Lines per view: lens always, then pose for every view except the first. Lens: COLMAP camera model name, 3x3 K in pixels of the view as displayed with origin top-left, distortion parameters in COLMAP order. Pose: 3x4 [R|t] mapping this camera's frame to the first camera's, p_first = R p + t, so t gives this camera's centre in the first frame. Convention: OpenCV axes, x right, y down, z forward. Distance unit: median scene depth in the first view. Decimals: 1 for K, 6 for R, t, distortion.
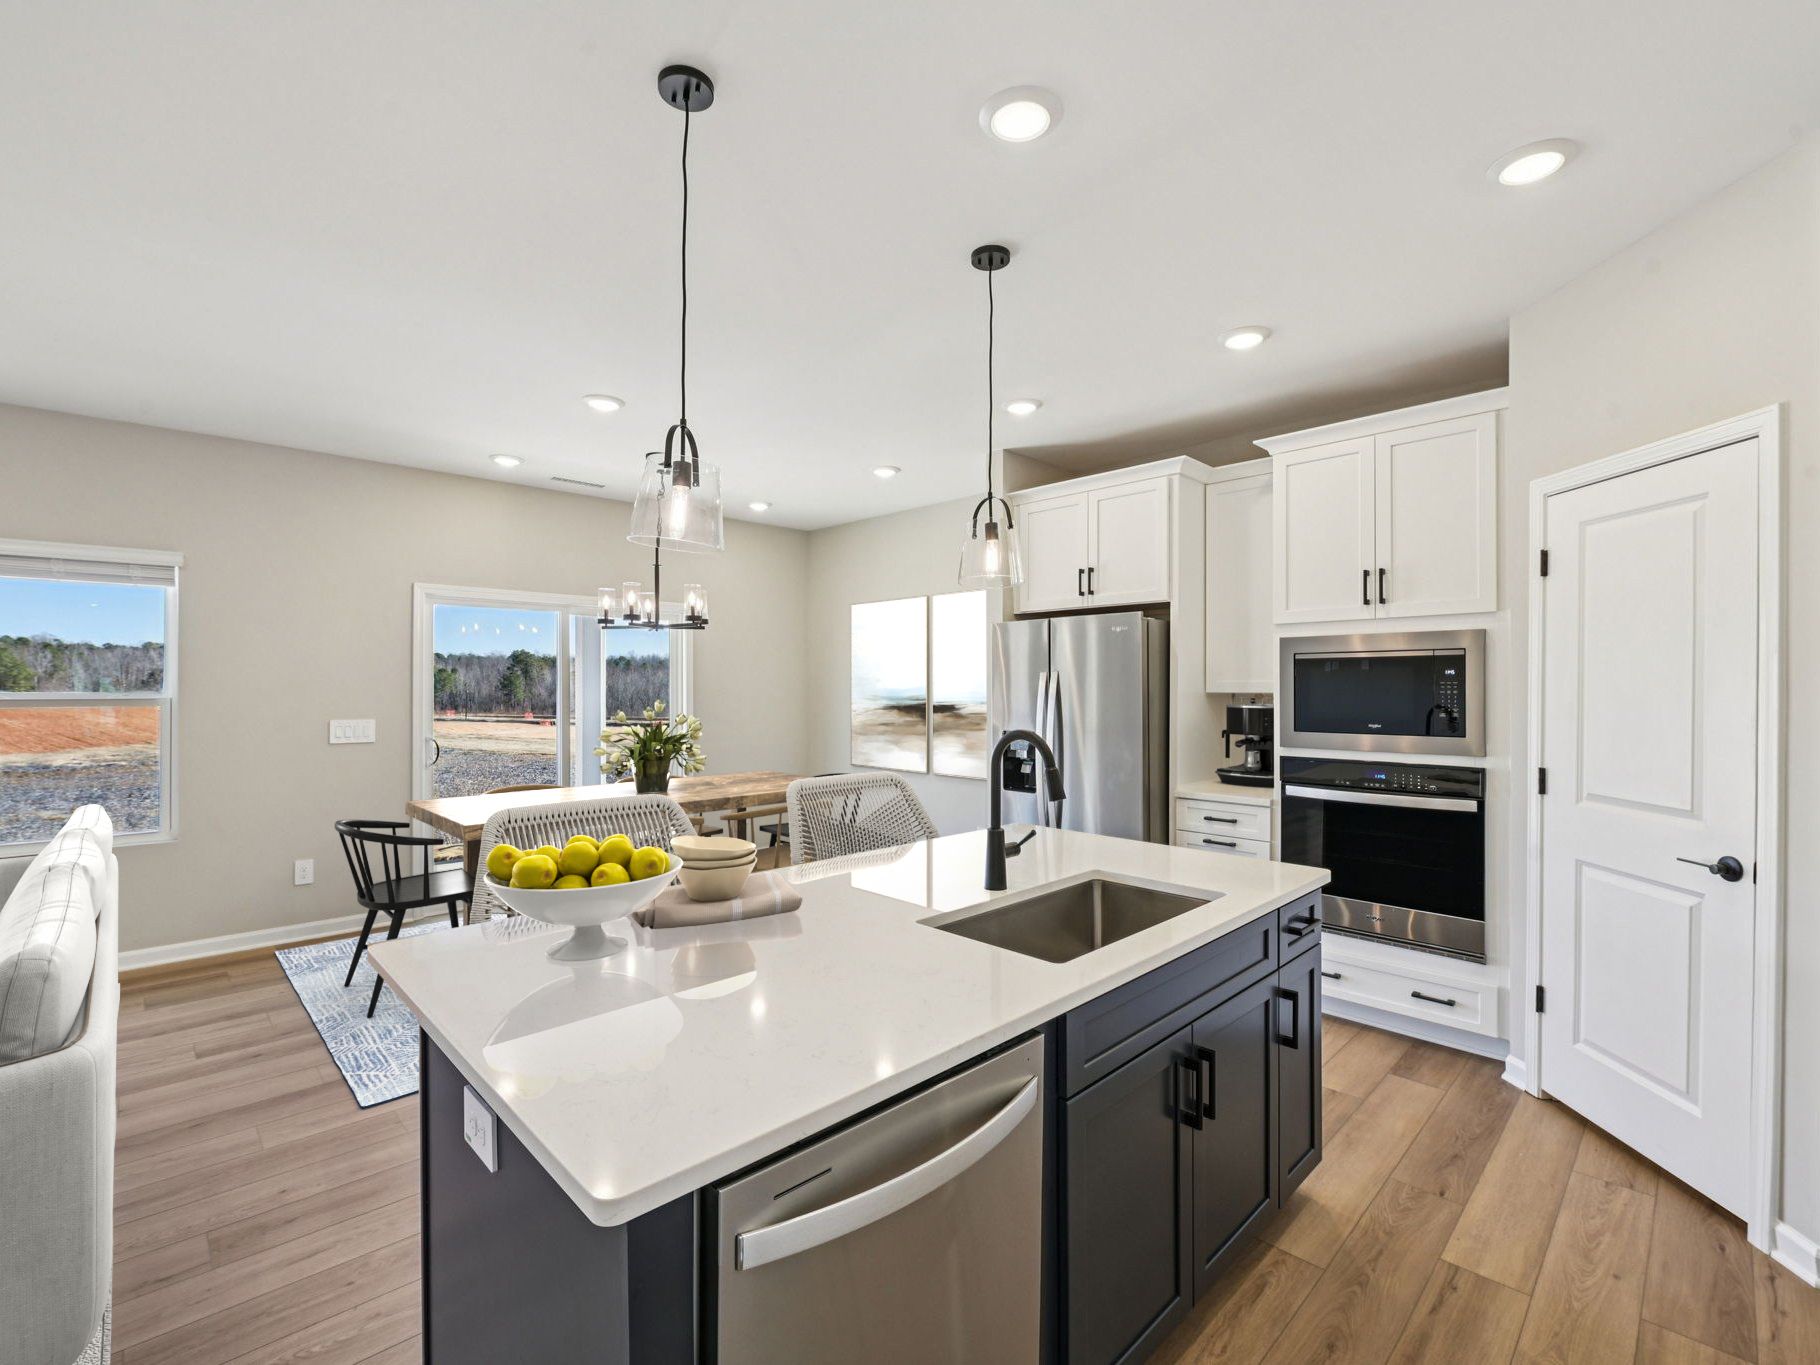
lens RADIAL K [[802.3, 0, 910.0], [0, 802.3, 682.5], [0, 0, 1]] dist [-0.002275, -0.000369]
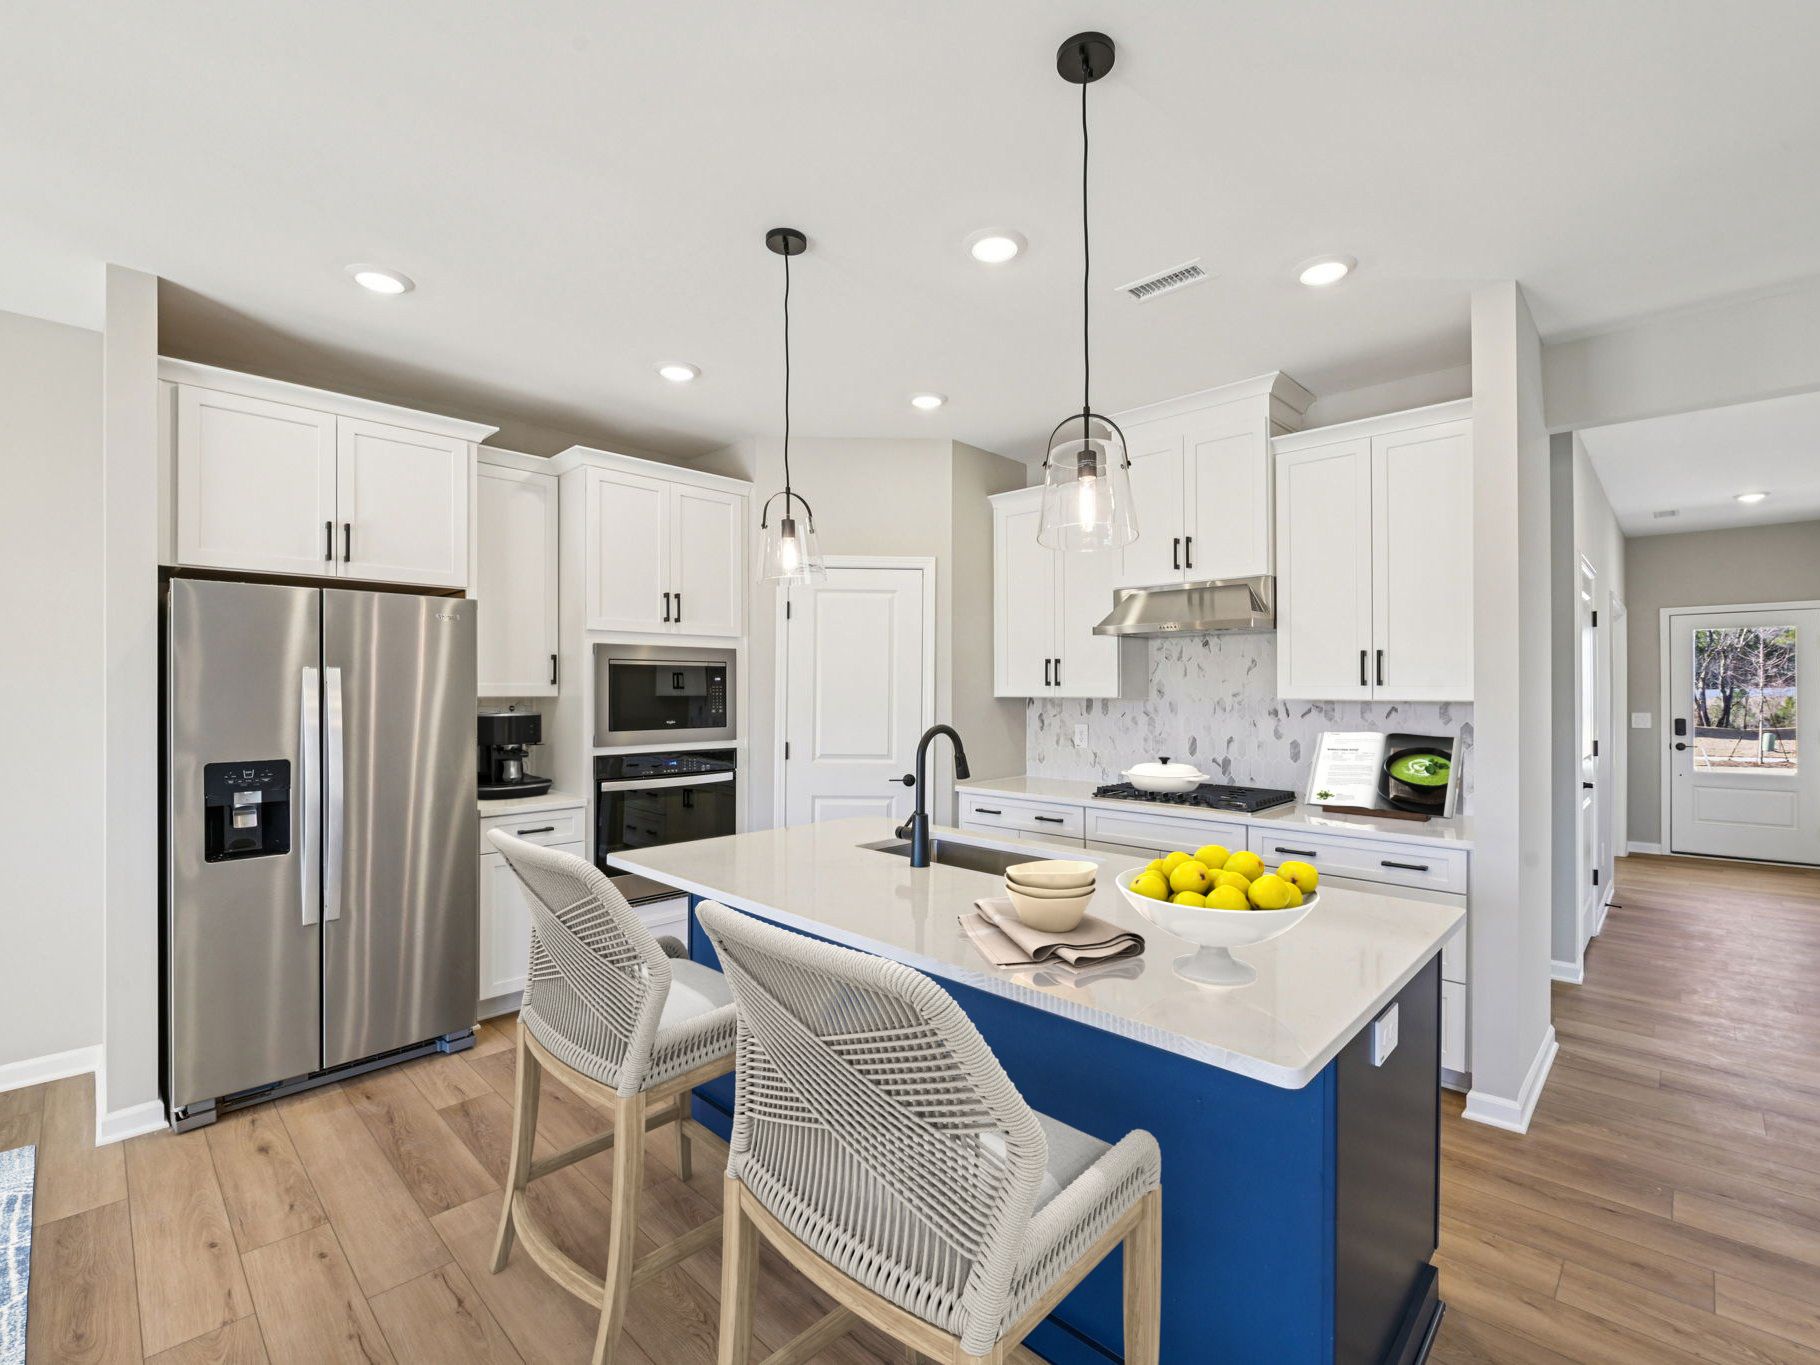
lens RADIAL K [[832.6, 0, 910.0], [0, 832.6, 682.5], [0, 0, 1]] dist [-0.000103, 0.000002]
pose [[-0.011215, 0.011698, 0.999869, -0.723250], [-0.003951, 0.999923, -0.011742, 0.008278], [-0.999929, -0.004082, -0.011168, 0.693220]]
